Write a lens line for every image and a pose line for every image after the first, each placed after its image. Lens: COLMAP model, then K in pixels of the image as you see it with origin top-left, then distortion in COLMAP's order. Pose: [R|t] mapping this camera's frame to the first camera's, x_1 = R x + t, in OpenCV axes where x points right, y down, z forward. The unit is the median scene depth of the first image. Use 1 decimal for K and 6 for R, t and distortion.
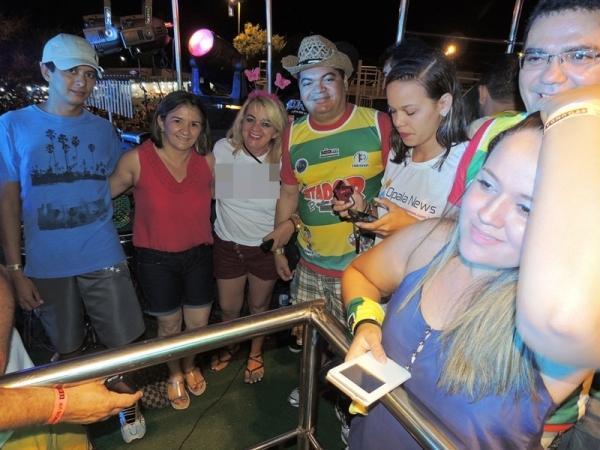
lens RADIAL K [[430.4, 0, 300.8], [0, 430.4, 222.9], [0, 0, 1]] dist [-0.005231, -0.011658]
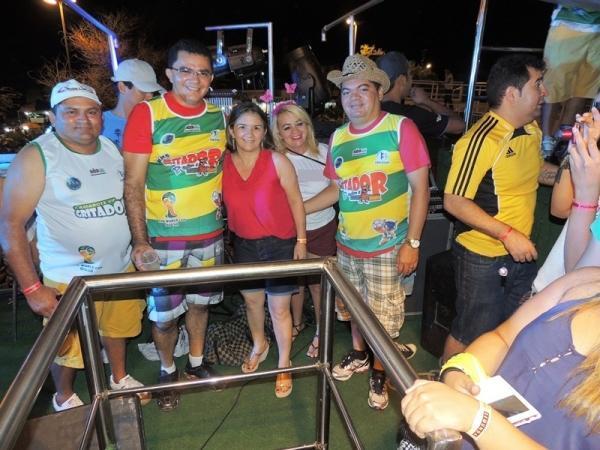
lens RADIAL K [[430.4, 0, 299.3], [0, 430.4, 227.5], [0, 0, 1]] dist [-0.005231, -0.011658]
pose [[0.959590, 0.066074, -0.273533, 0.240183], [-0.074726, 0.996976, -0.021322, 0.084903], [0.271297, 0.040901, 0.961626, -0.194913]]
